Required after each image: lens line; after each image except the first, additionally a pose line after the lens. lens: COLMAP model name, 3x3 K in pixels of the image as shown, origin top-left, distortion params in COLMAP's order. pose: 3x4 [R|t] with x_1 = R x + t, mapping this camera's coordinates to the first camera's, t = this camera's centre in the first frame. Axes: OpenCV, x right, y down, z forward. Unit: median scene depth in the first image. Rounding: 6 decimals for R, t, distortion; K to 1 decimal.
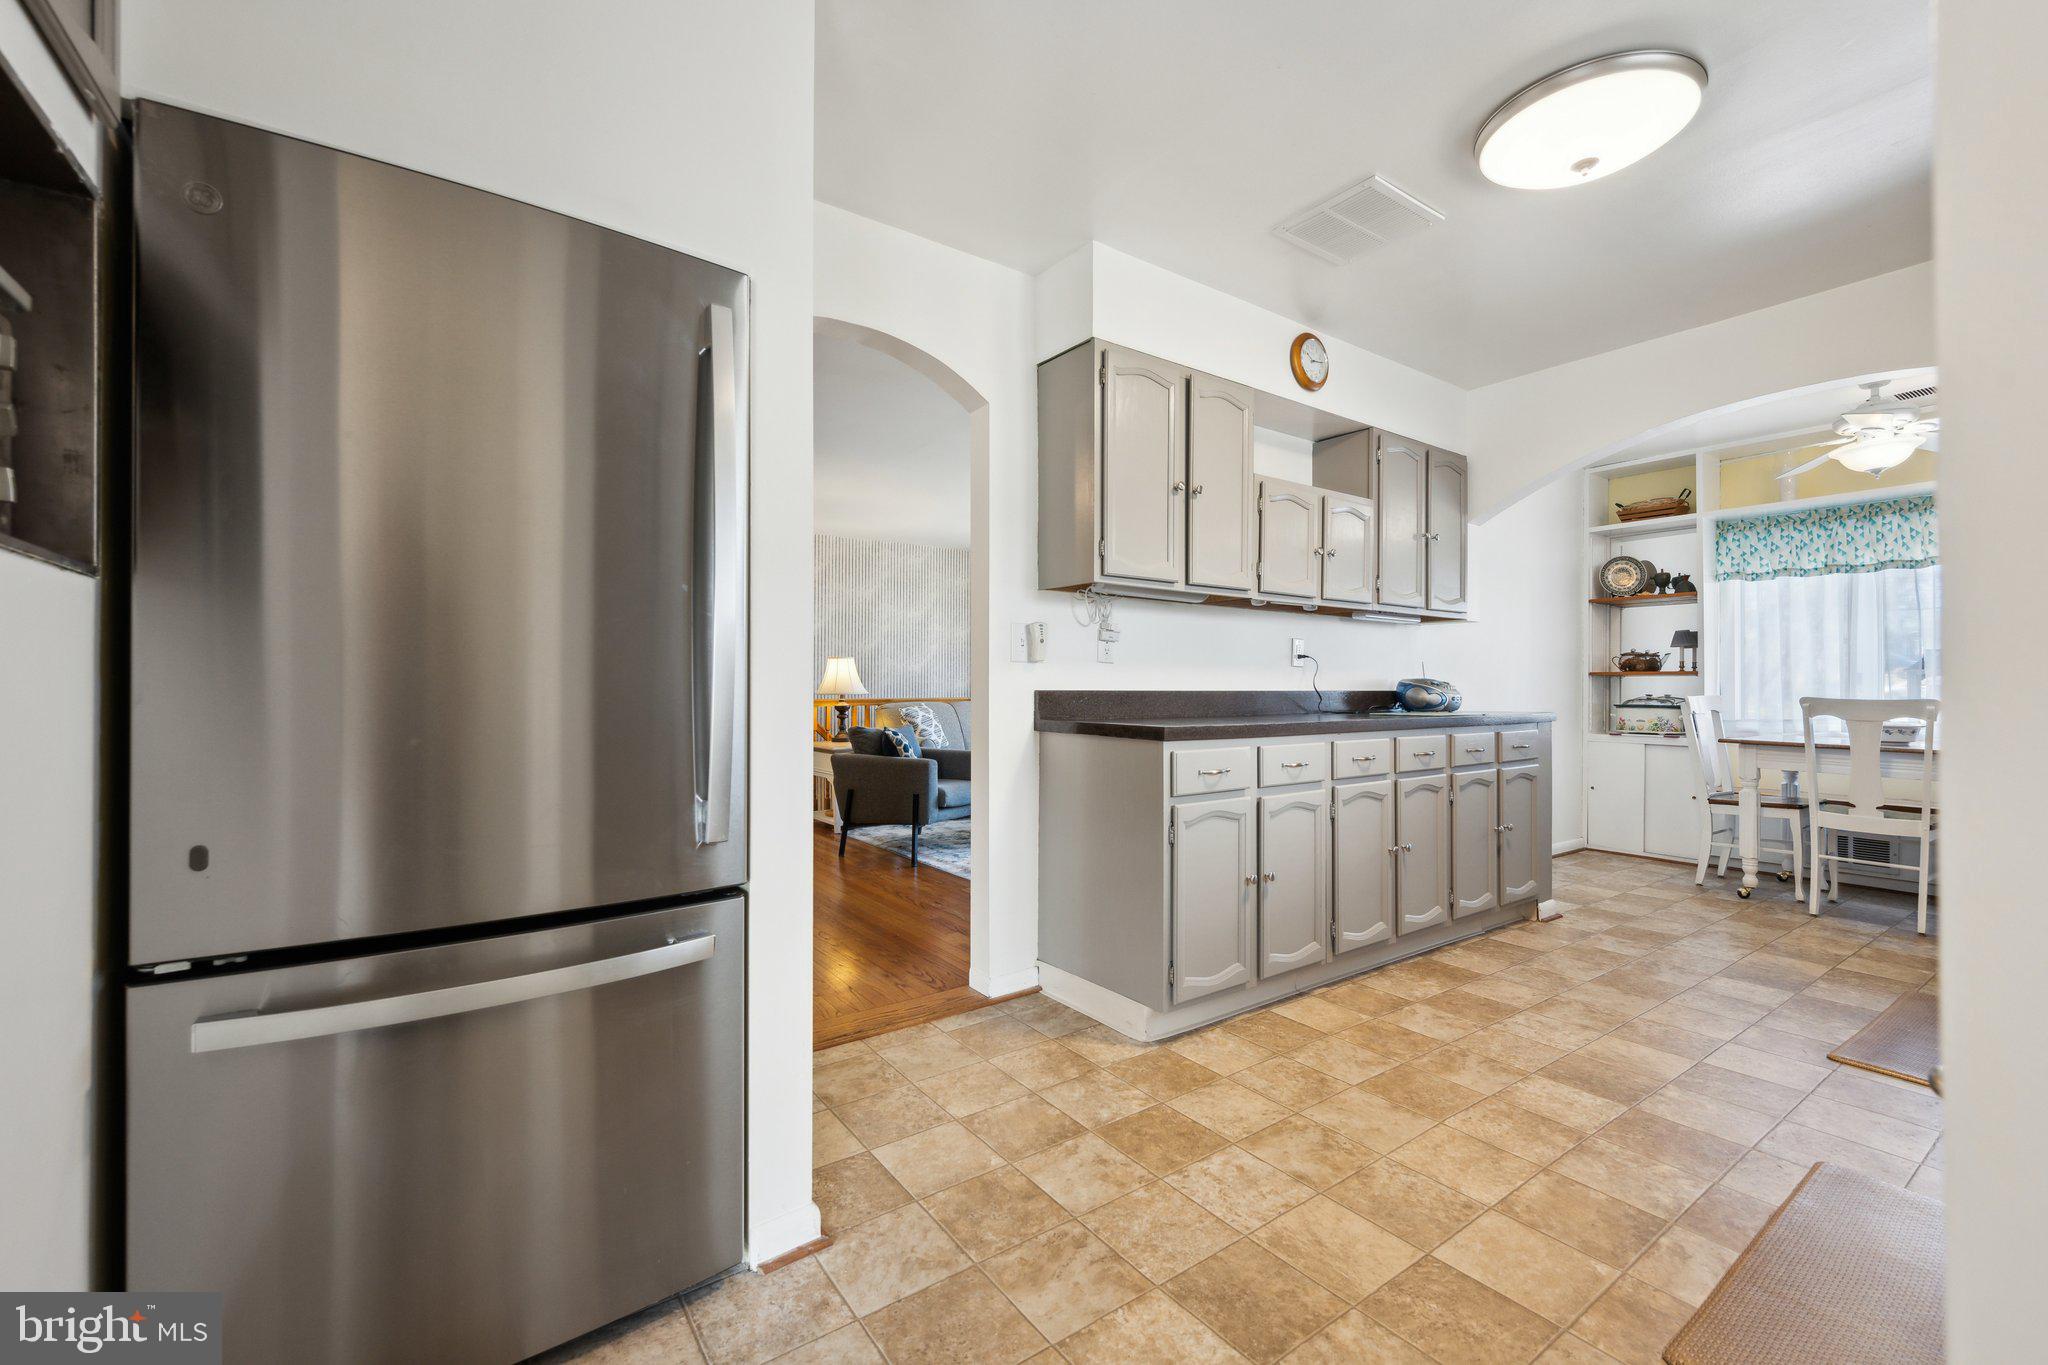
lens RADIAL K [[856.1, 0, 1029.5], [0, 856.1, 685.8], [0, 0, 1]] dist [0.000299, 0.000250]
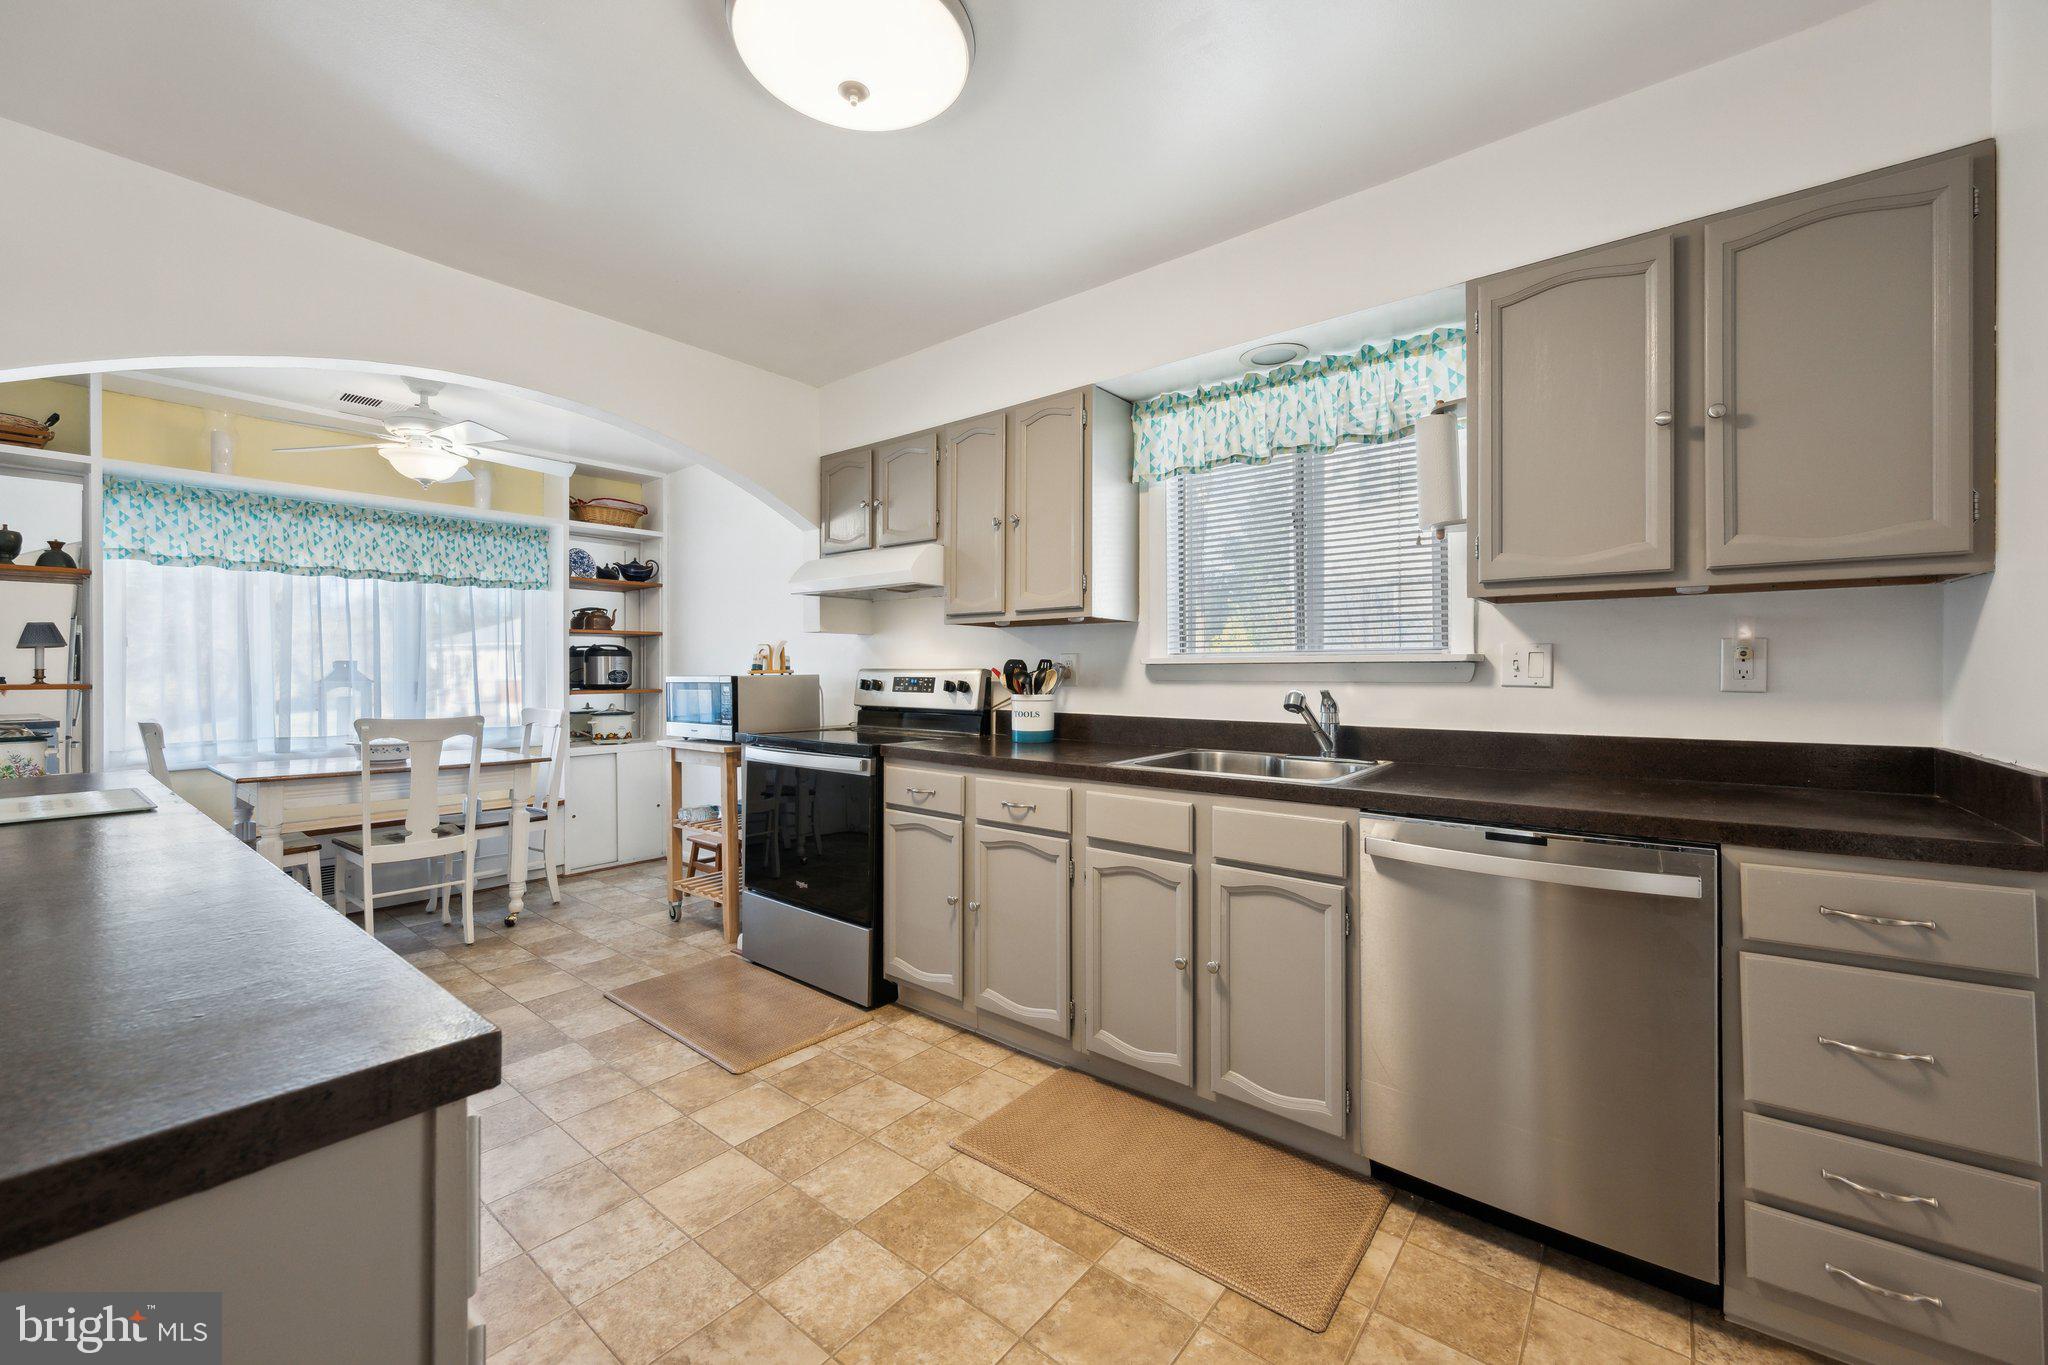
lens RADIAL K [[801.3, 0, 1025.5], [0, 801.3, 677.1], [0, 0, 1]] dist [-0.000779, -0.000261]
pose [[-0.271691, -0.007646, 0.962354, -0.052779], [0.000124, 0.999968, 0.007980, -0.030580], [-0.962384, 0.002288, -0.271682, 0.484953]]
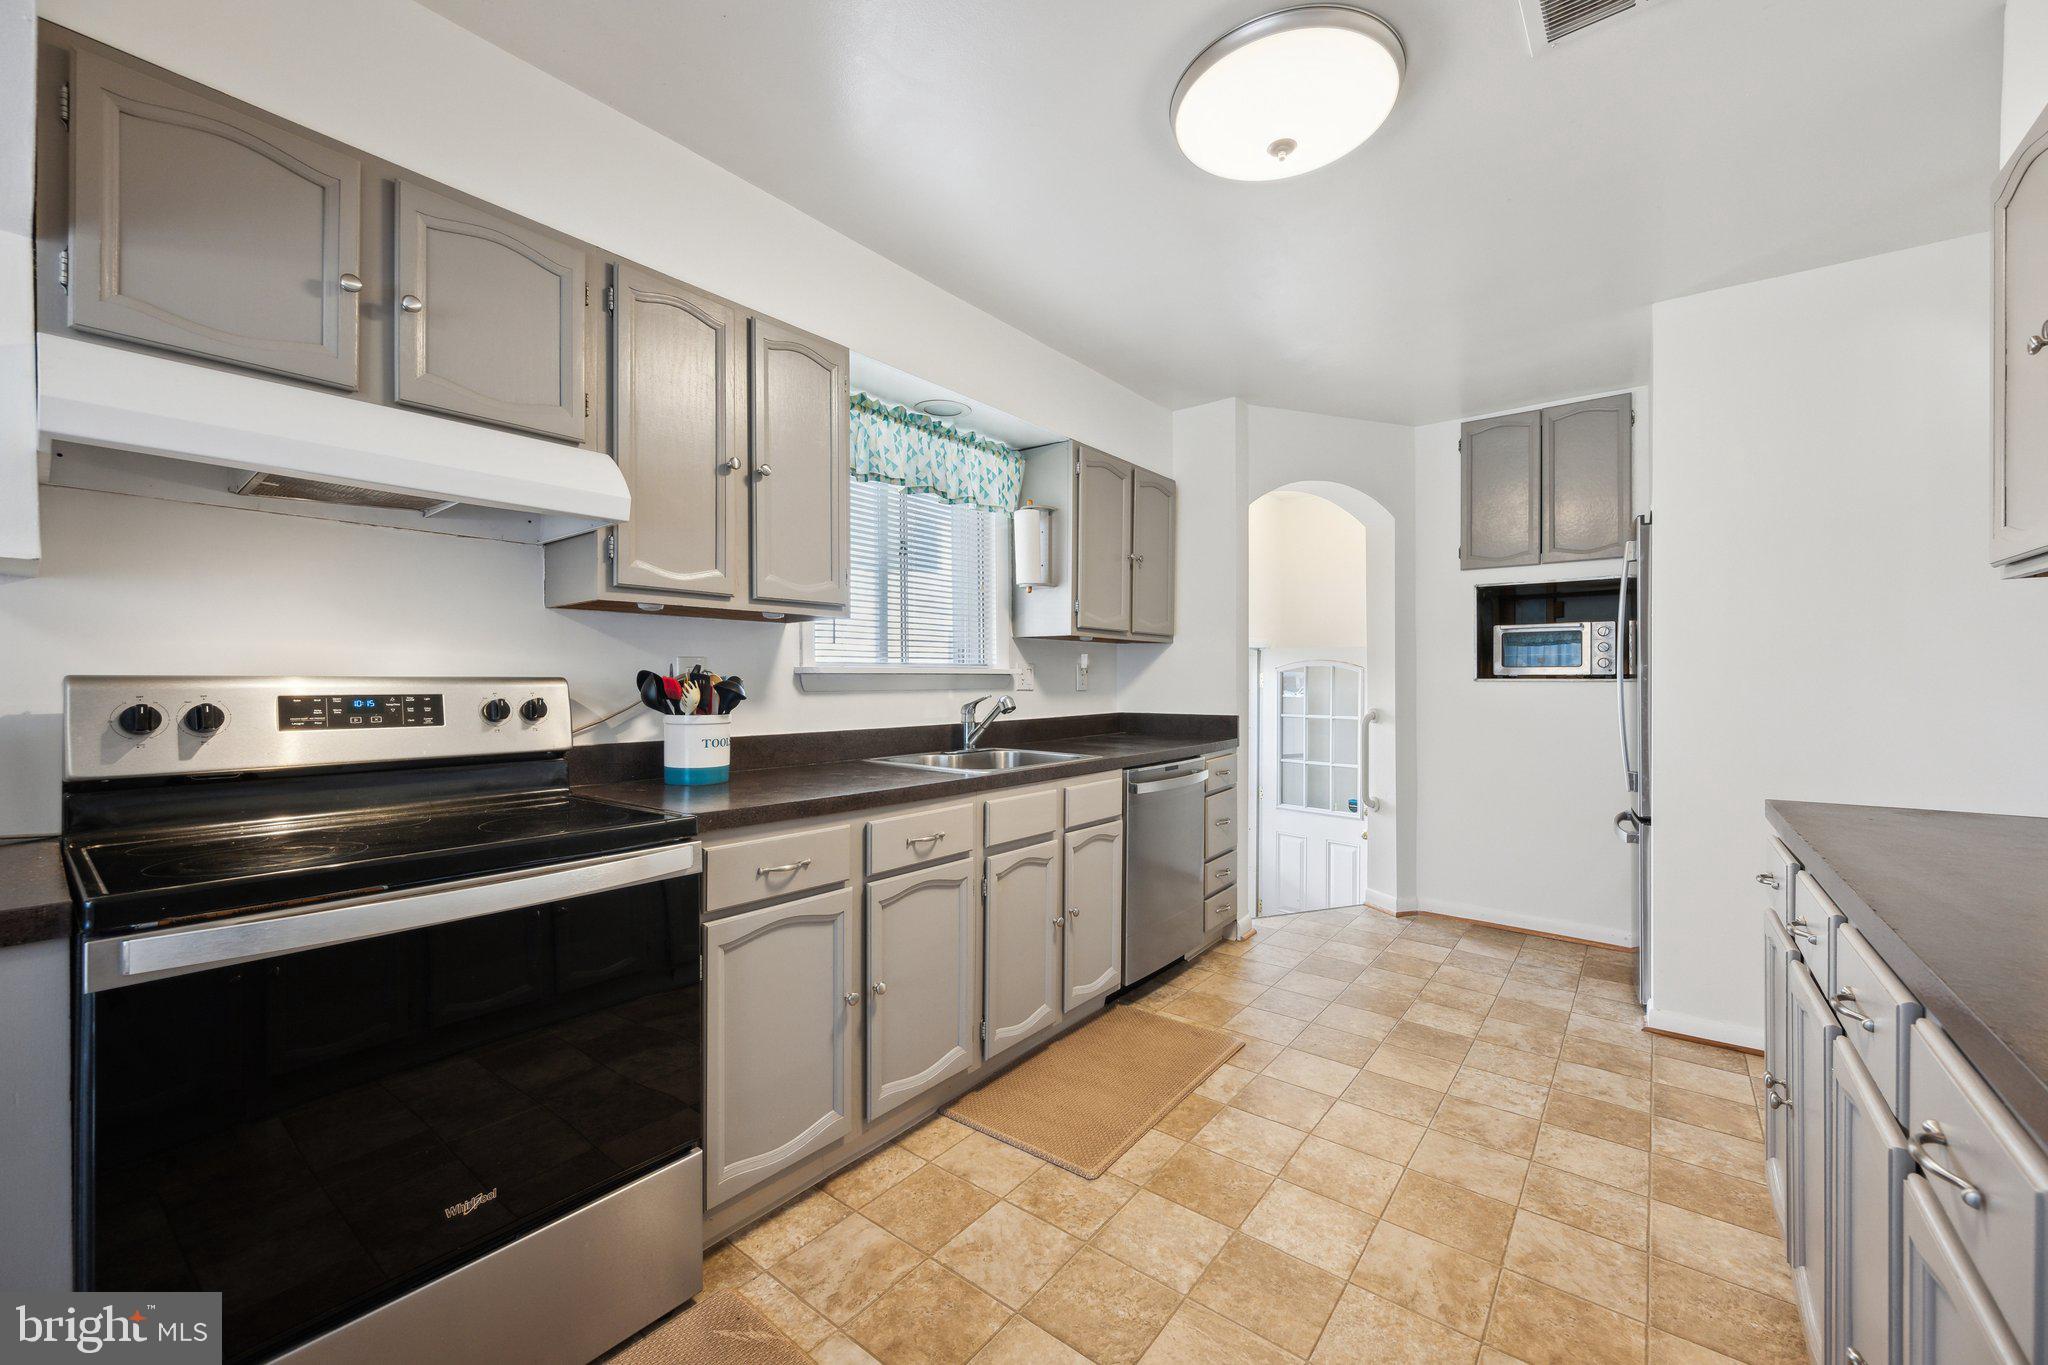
lens RADIAL K [[801.3, 0, 1025.5], [0, 801.3, 677.1], [0, 0, 1]] dist [-0.000779, -0.000261]
pose [[-0.960206, -0.001136, -0.279291, 0.525507], [-0.001352, 0.999999, 0.000582, -0.032892], [0.279290, 0.000936, -0.960206, 0.795076]]
